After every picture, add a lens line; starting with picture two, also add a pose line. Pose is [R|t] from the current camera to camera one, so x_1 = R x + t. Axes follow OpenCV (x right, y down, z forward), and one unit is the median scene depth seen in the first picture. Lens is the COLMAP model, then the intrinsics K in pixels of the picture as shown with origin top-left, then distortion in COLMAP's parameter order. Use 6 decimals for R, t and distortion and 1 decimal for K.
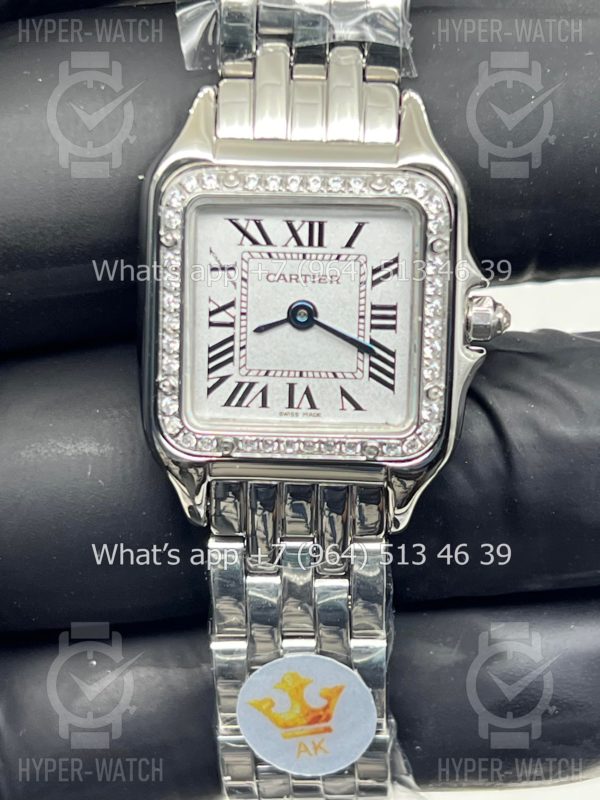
lens RADIAL K [[1849.2, 0, 300.0], [0, 1849.2, 400.0], [0, 0, 1]] dist [0.058292, -0.015671]
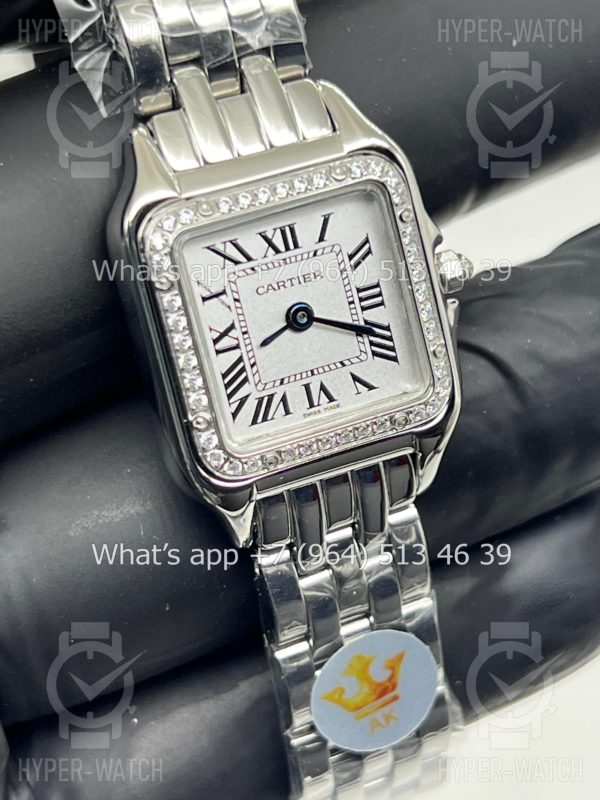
lens RADIAL K [[1849.2, 0, 300.0], [0, 1849.2, 400.0], [0, 0, 1]] dist [0.058292, -0.015671]
pose [[0.907769, -0.299671, 0.293519, -0.312422], [0.296692, 0.953345, 0.055747, -0.059015], [-0.296530, 0.036479, 0.954326, 0.022783]]
